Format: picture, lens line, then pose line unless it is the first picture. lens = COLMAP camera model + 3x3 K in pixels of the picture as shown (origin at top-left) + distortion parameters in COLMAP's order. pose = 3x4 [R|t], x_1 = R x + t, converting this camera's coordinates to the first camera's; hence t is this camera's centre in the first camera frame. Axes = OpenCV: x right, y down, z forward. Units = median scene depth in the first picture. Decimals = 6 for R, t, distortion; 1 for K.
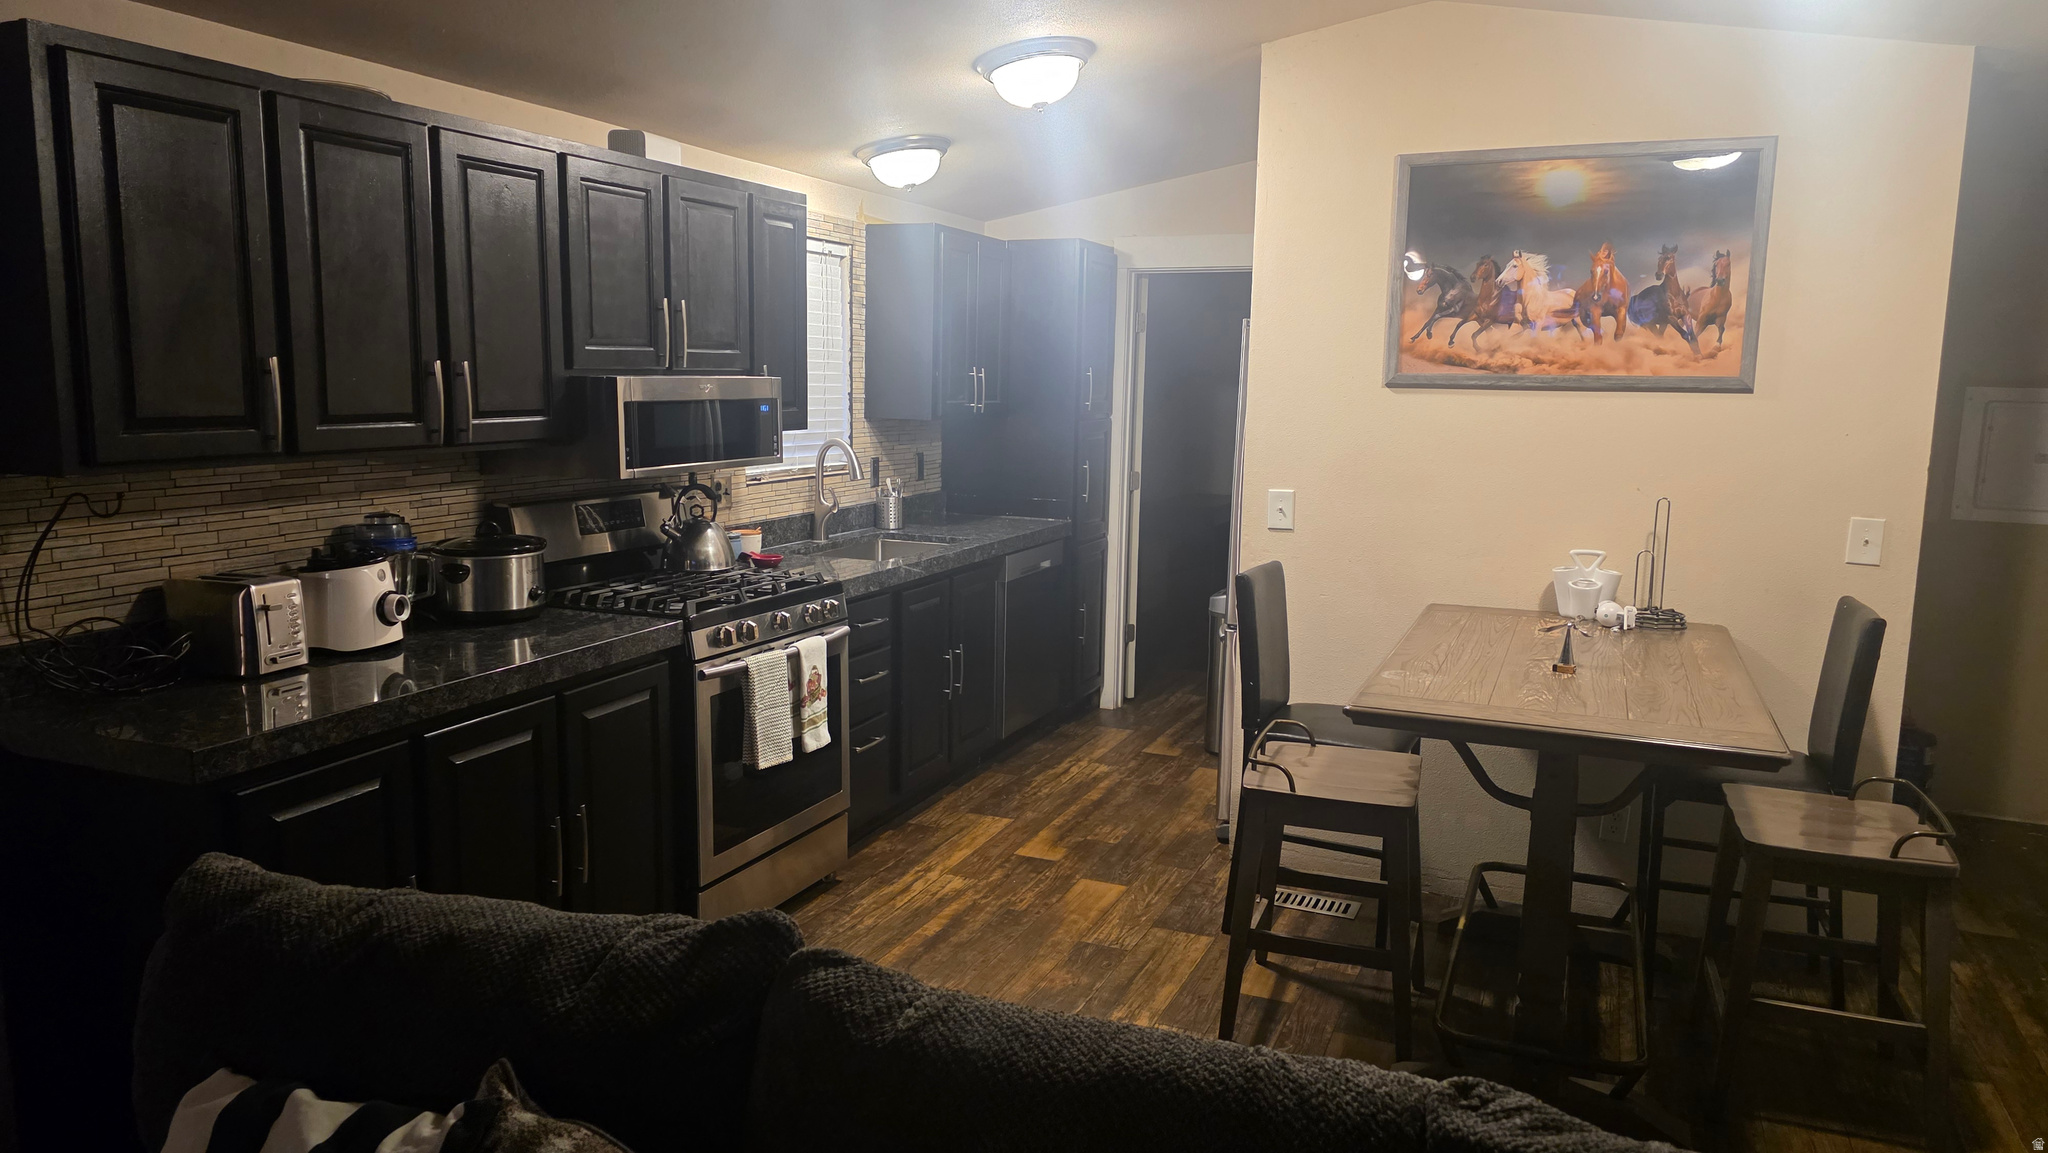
lens RADIAL K [[1405.9, 0, 1024.0], [0, 1405.9, 576.5], [0, 0, 1]] dist [0.093422, -0.064979]
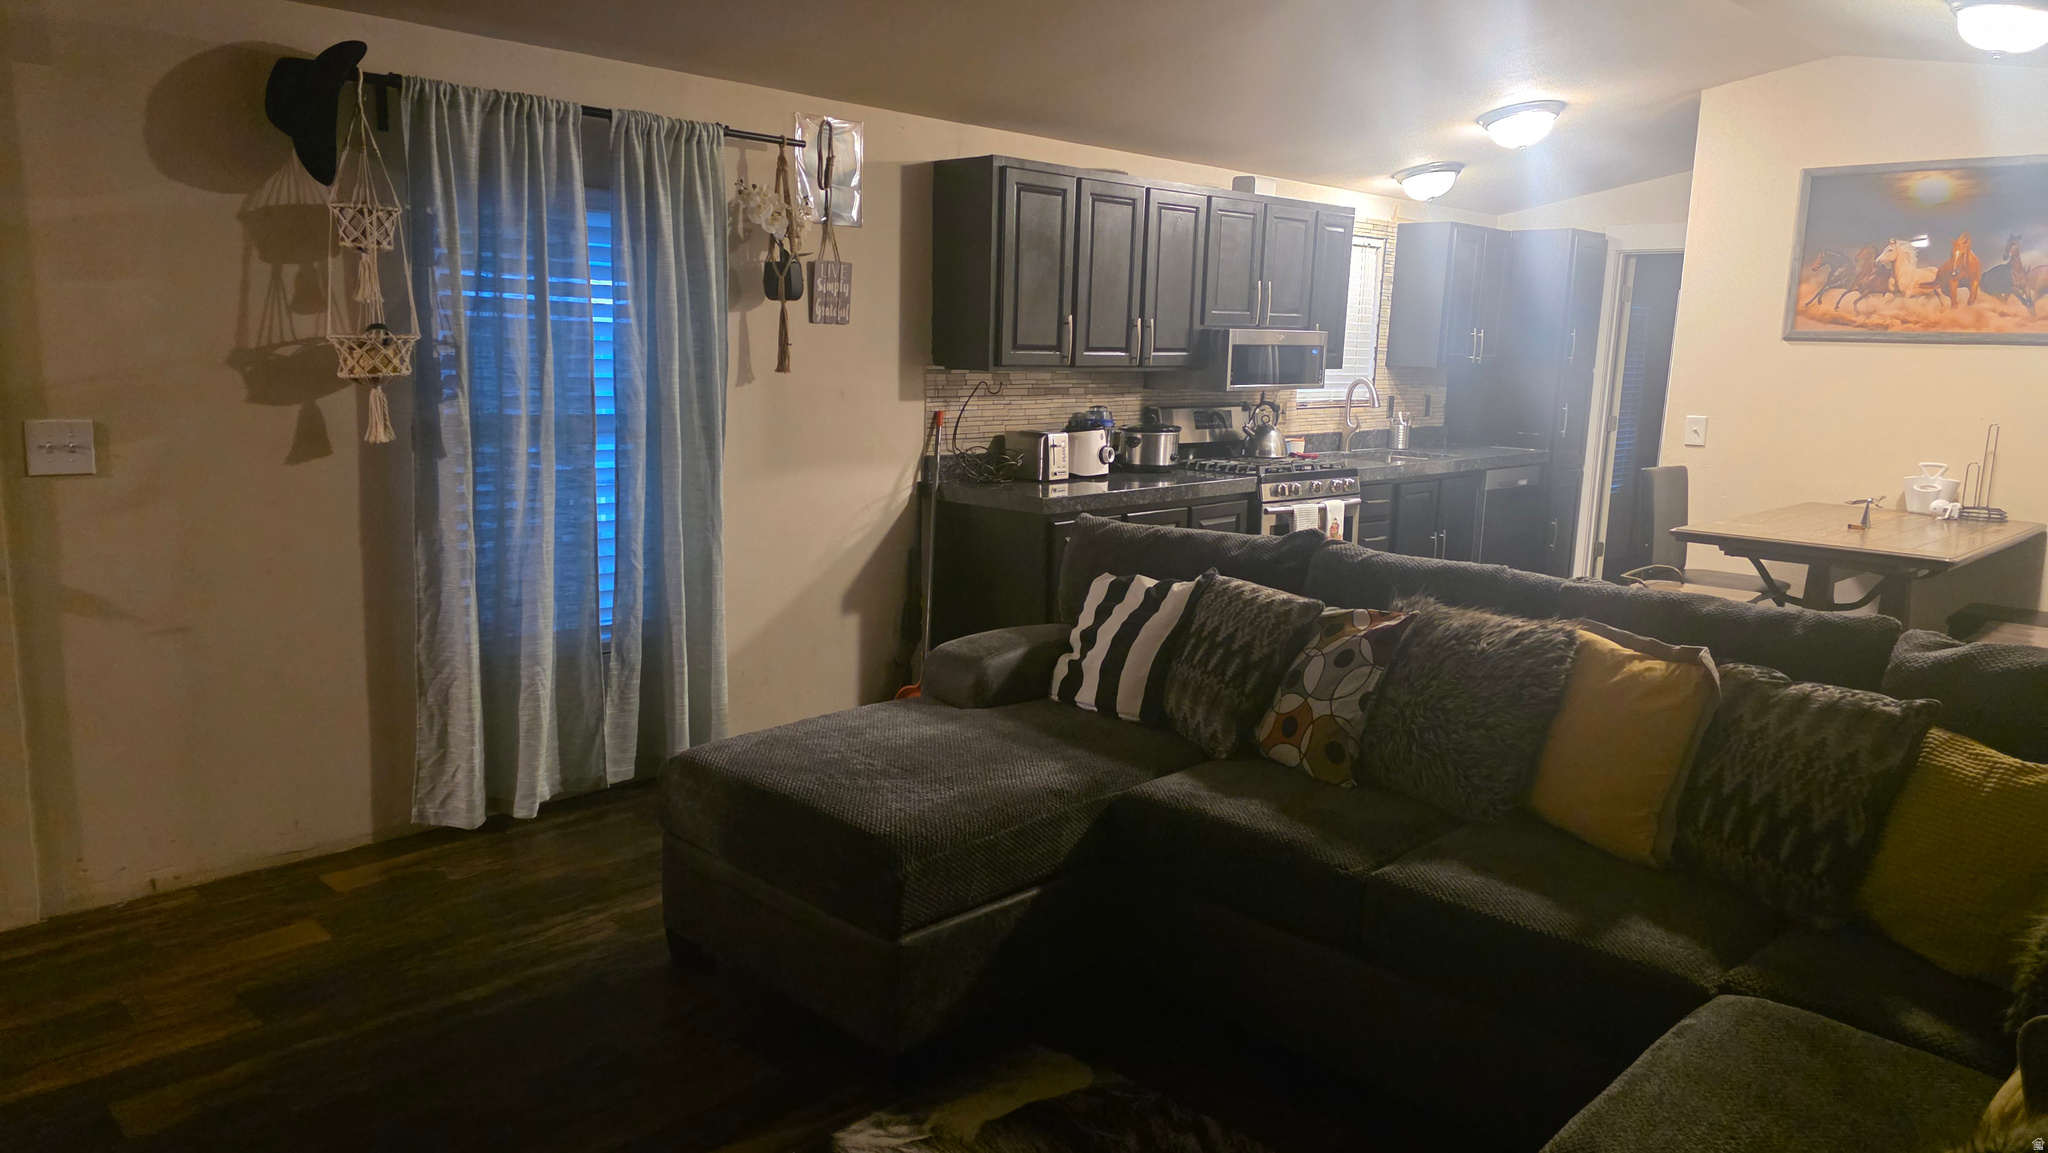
lens RADIAL K [[1405.9, 0, 1024.0], [0, 1405.9, 576.5], [0, 0, 1]] dist [0.093422, -0.064979]
pose [[0.932089, 0.072159, -0.354970, 0.087552], [-0.066291, 0.997388, 0.028682, 0.105160], [0.356112, -0.003203, 0.934438, -0.569935]]
